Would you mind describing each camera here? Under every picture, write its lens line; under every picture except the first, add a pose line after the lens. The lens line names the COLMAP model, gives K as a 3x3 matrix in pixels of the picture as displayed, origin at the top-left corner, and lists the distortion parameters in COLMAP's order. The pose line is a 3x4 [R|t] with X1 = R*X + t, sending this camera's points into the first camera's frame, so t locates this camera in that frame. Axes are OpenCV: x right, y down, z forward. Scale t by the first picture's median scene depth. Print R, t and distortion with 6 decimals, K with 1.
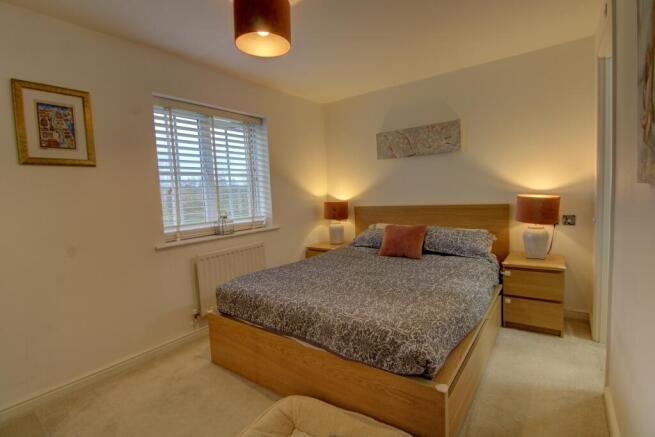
lens RADIAL K [[314.9, 0, 327.5], [0, 314.9, 218.5], [0, 0, 1]] dist [-0.001892, -0.000106]
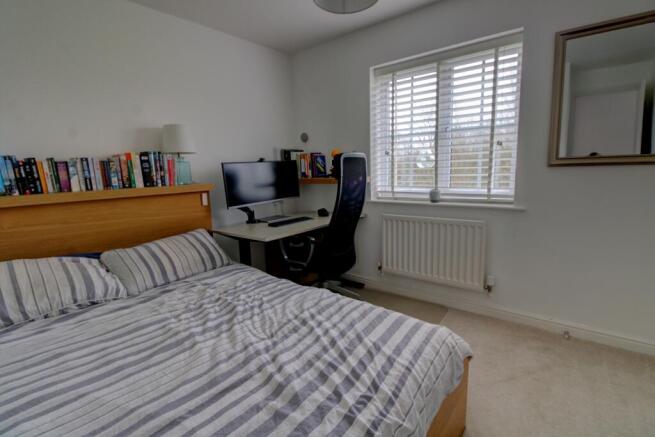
lens RADIAL K [[314.9, 0, 327.5], [0, 314.9, 218.5], [0, 0, 1]] dist [-0.001892, -0.000106]
pose [[-0.070076, 0.208370, -0.975536, 0.563486], [-0.033726, 0.976887, 0.211081, -0.081566], [0.996971, 0.047693, -0.061429, 0.762678]]
